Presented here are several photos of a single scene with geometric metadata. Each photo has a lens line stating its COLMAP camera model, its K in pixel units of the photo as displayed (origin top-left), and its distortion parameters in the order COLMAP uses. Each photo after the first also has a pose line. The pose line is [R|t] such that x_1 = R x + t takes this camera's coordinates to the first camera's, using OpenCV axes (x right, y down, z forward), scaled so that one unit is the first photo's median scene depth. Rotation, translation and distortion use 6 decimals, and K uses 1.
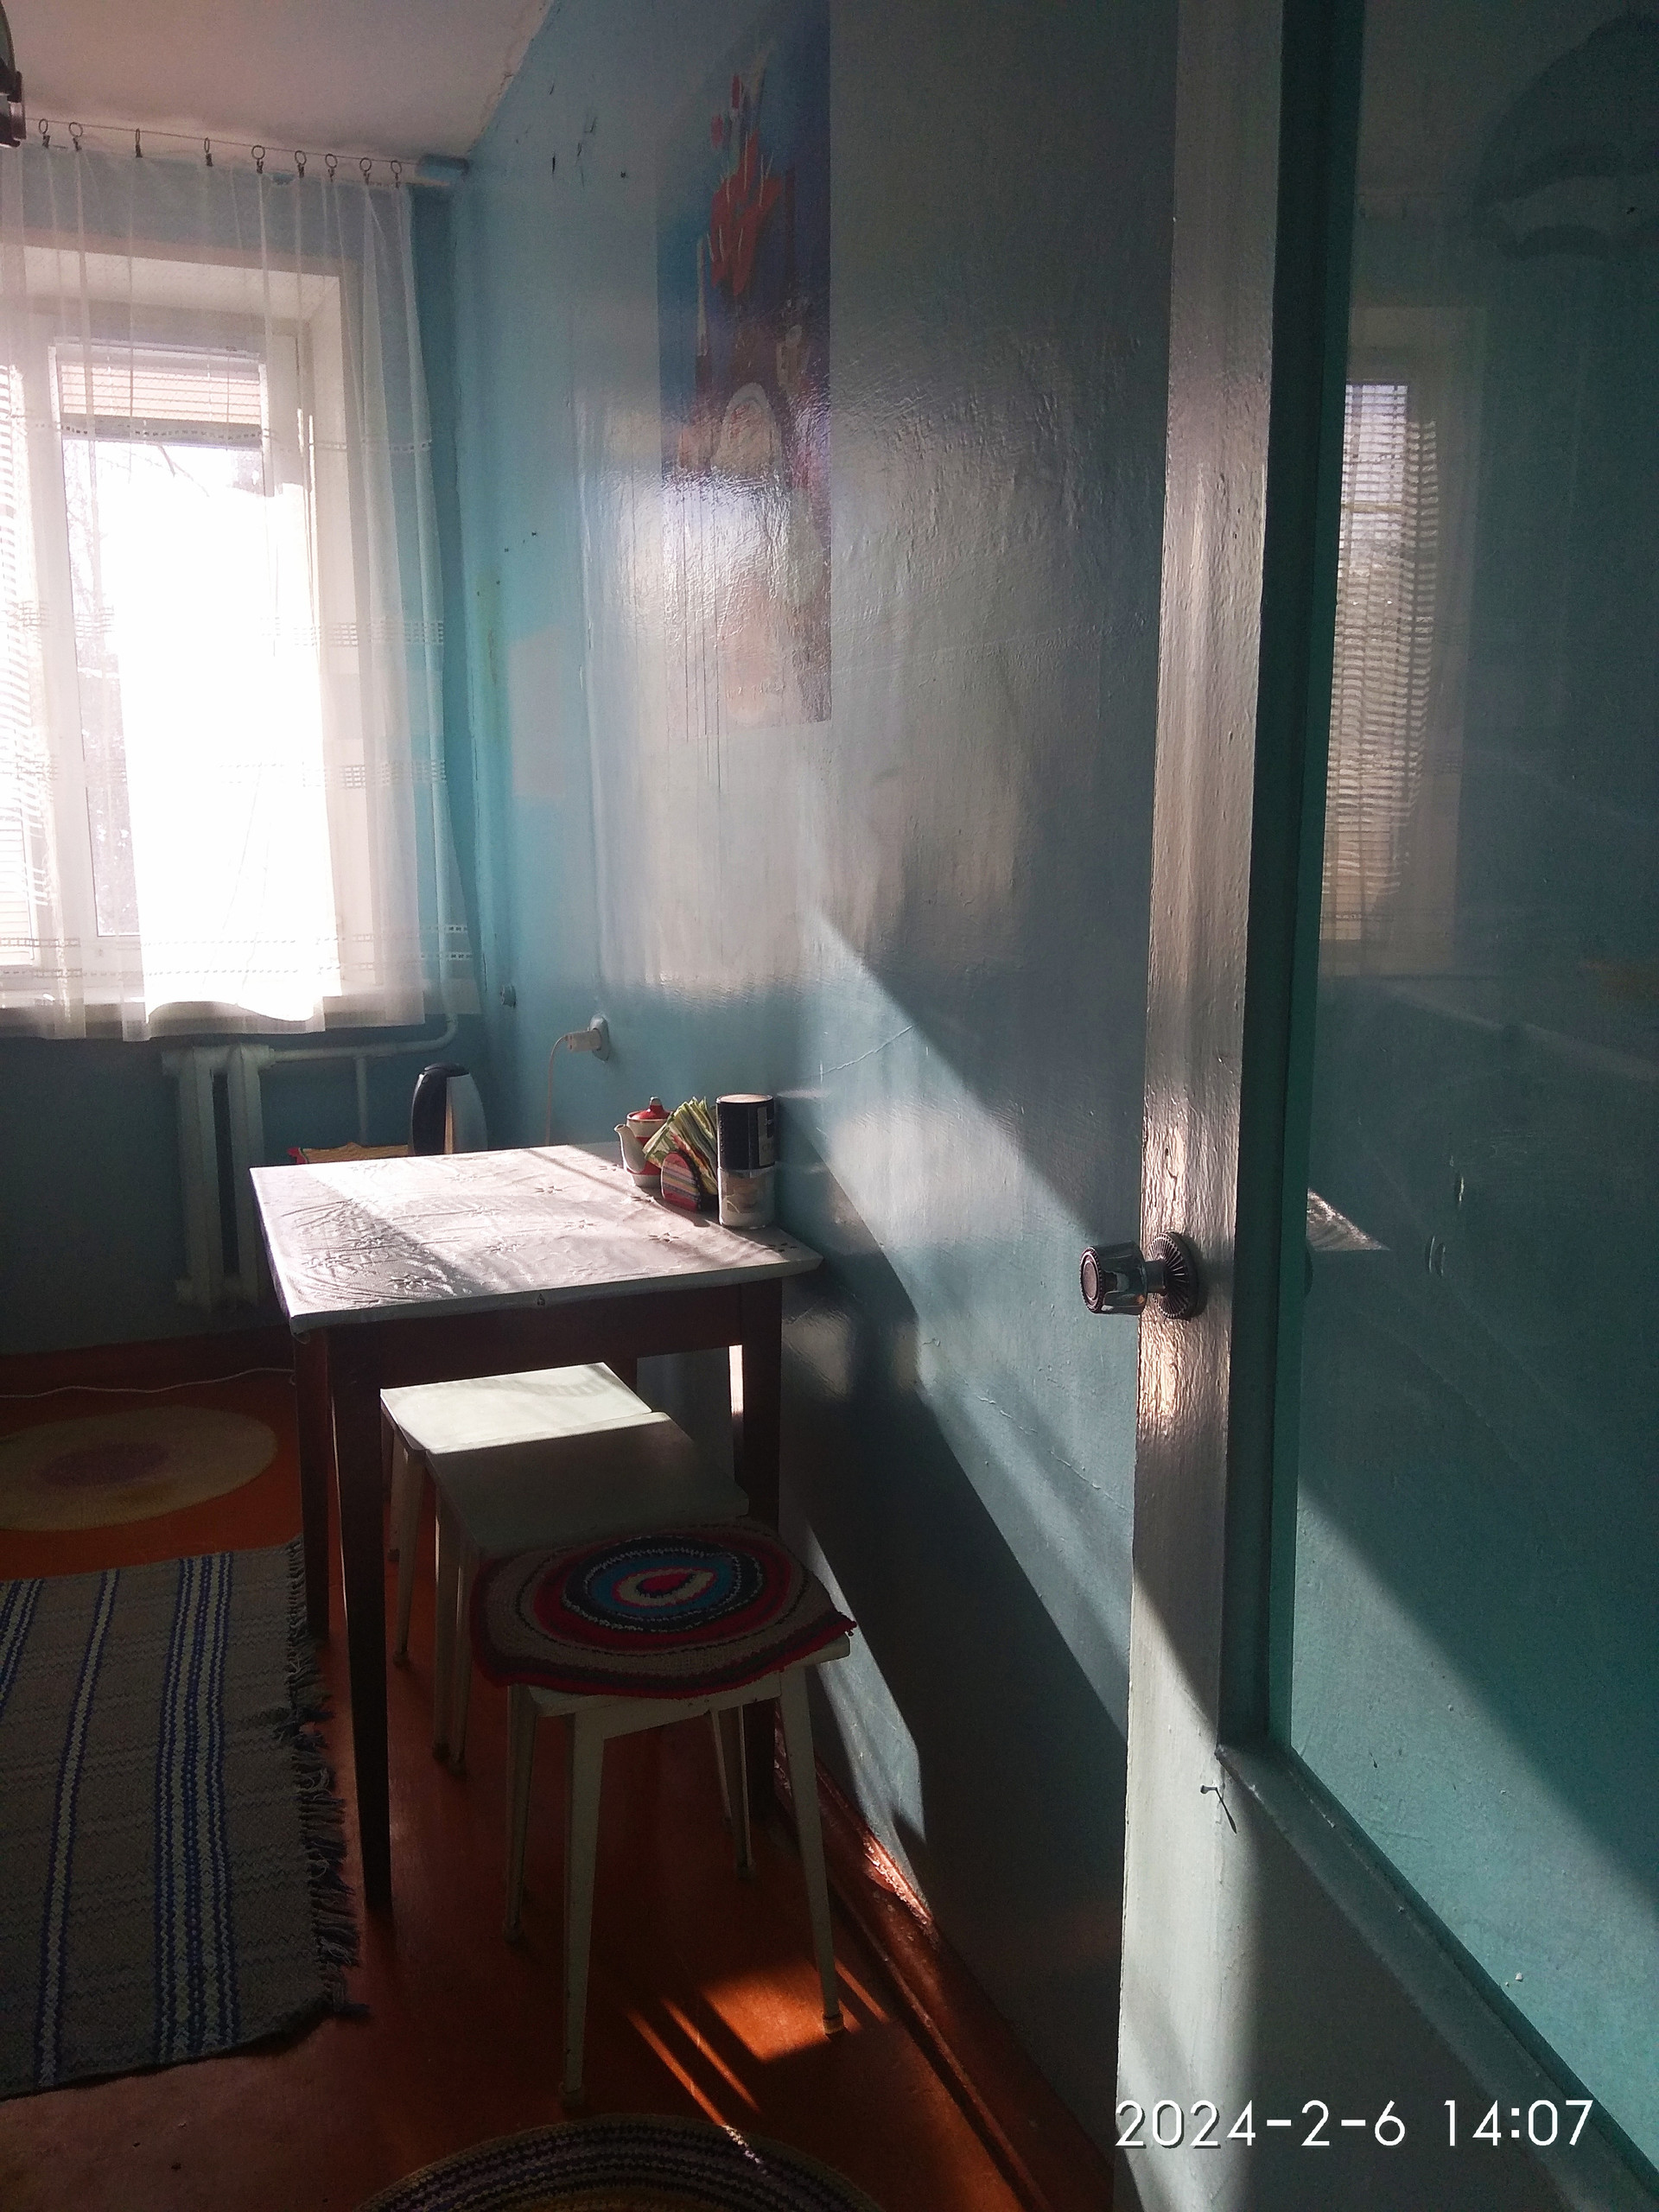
lens RADIAL K [[1718.5, 0, 795.2], [0, 1718.5, 1100.3], [0, 0, 1]] dist [0.093316, -0.111574]
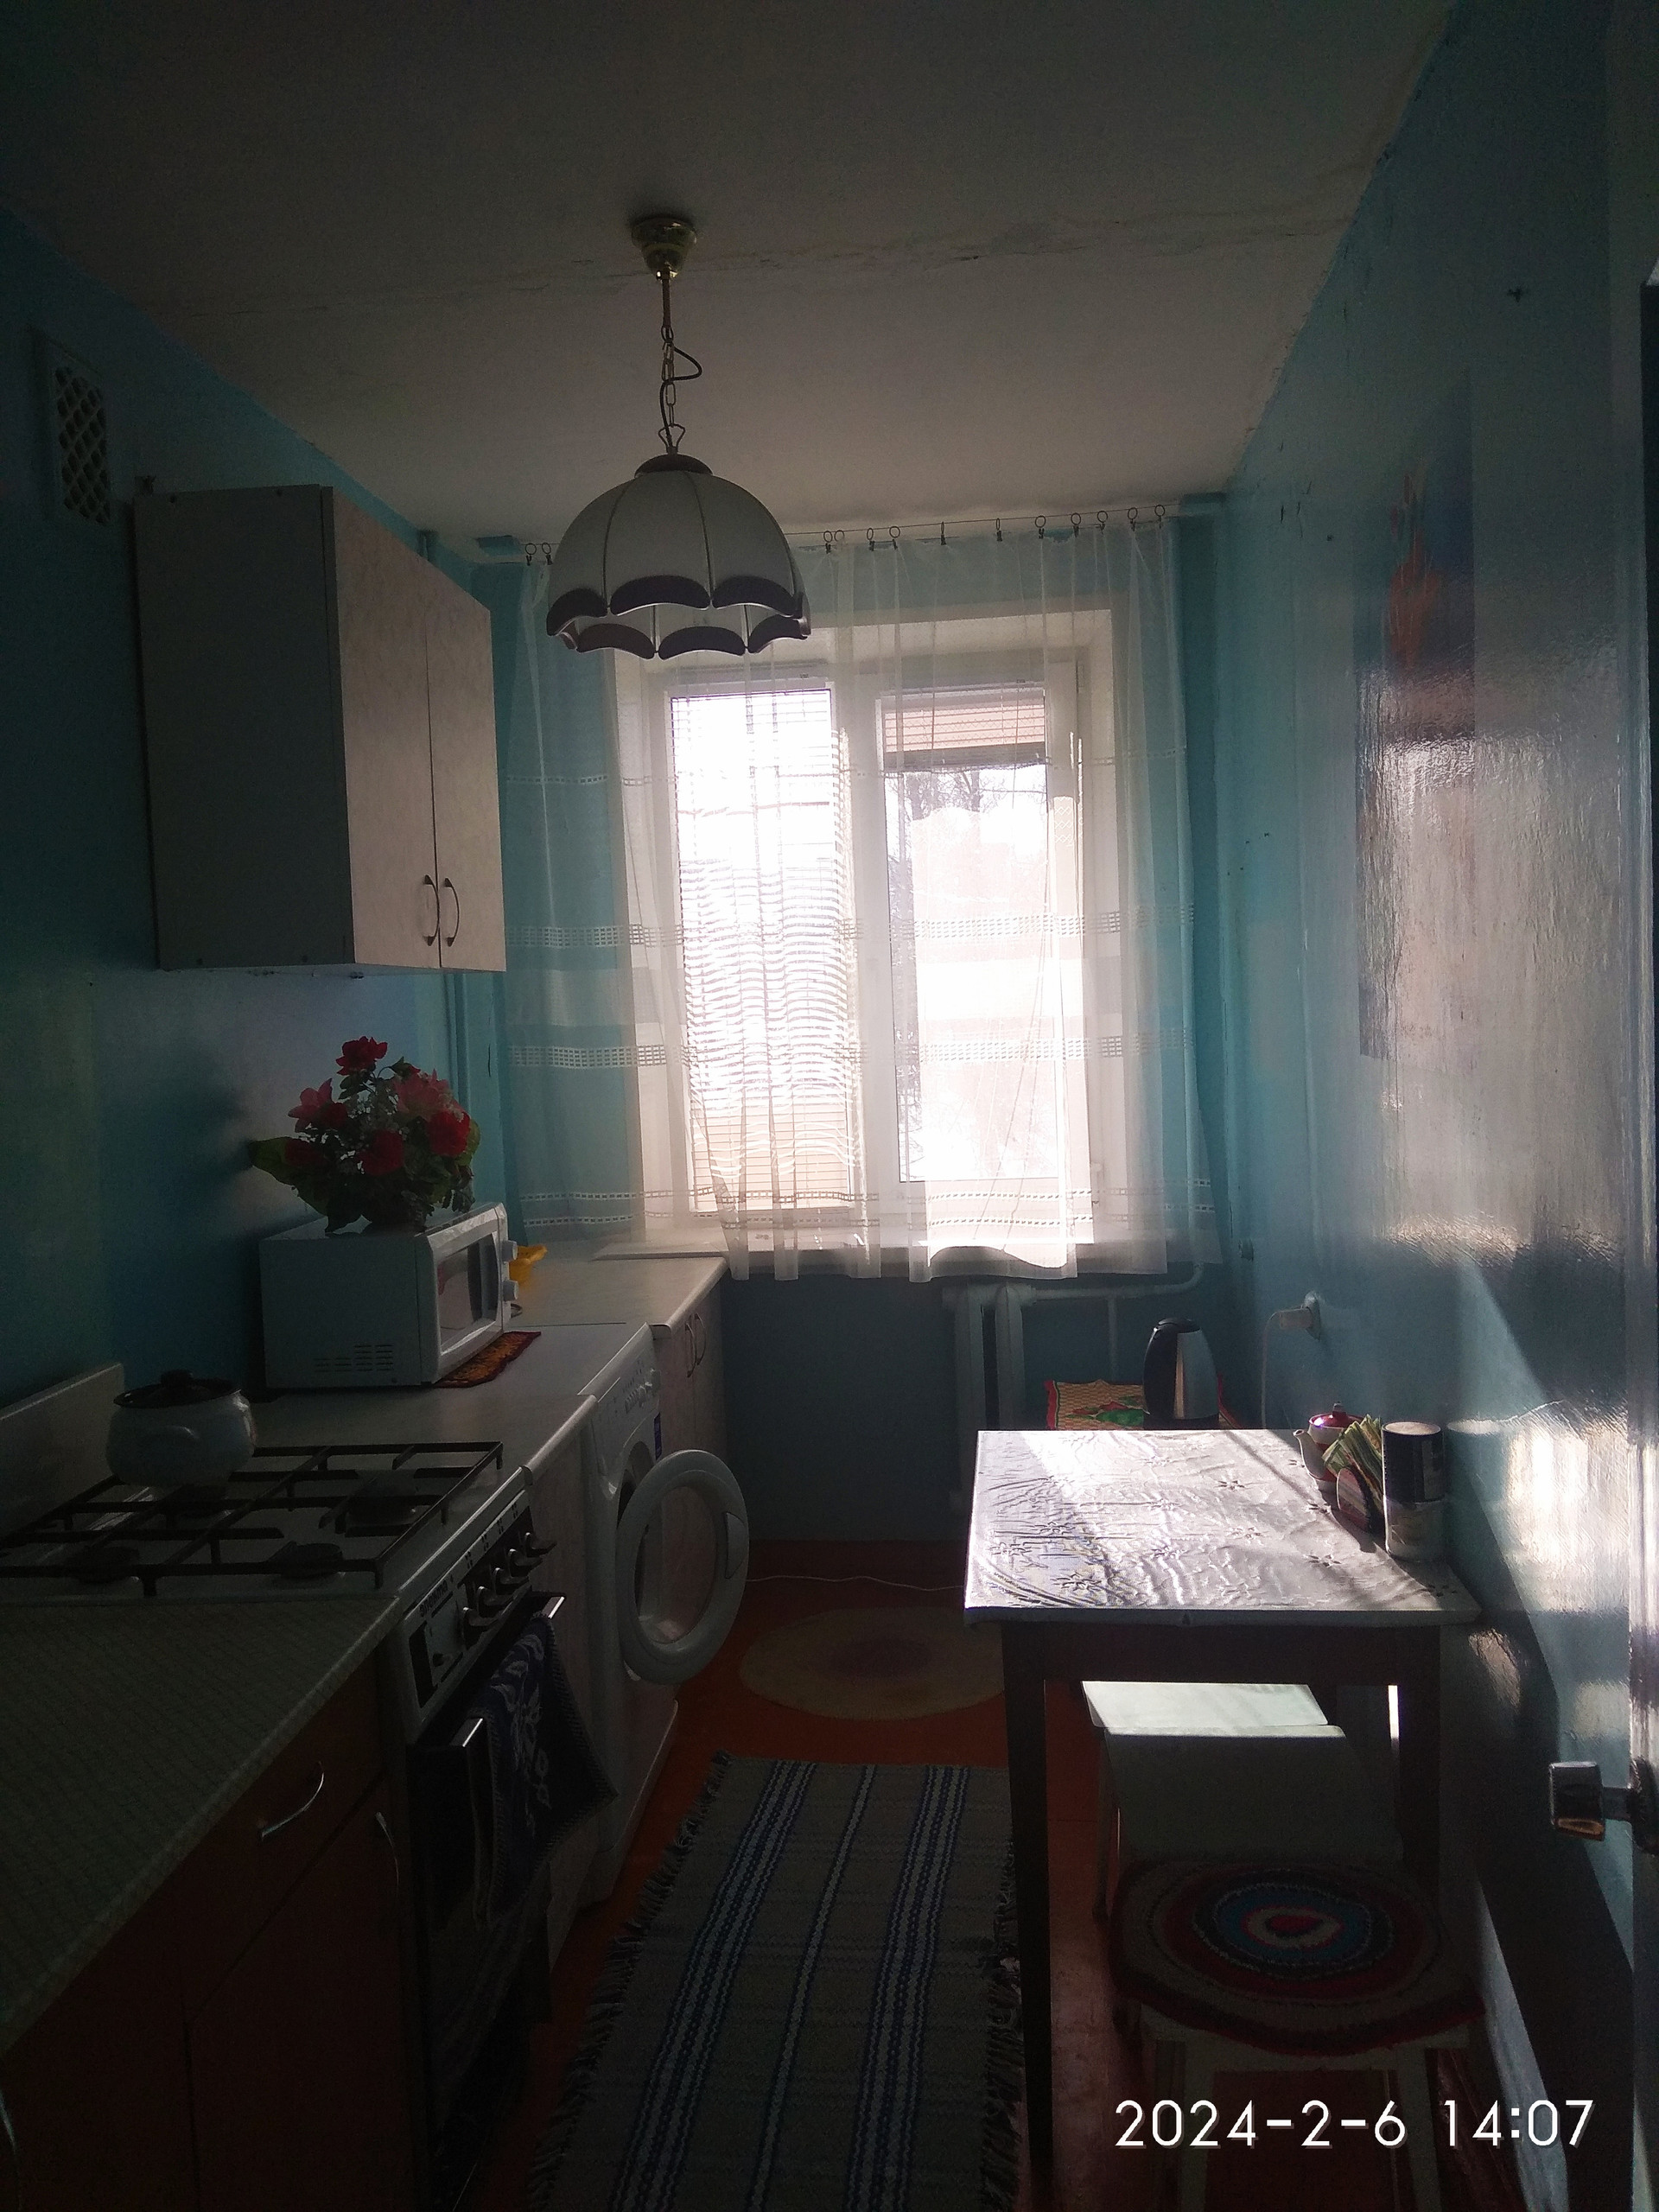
lens RADIAL K [[1718.5, 0, 795.2], [0, 1718.5, 1100.3], [0, 0, 1]] dist [0.093316, -0.111574]
pose [[0.879654, -0.005362, -0.475584, 0.134960], [-0.027627, 0.997672, -0.062347, -0.115702], [0.474811, 0.067983, 0.877458, -0.075671]]
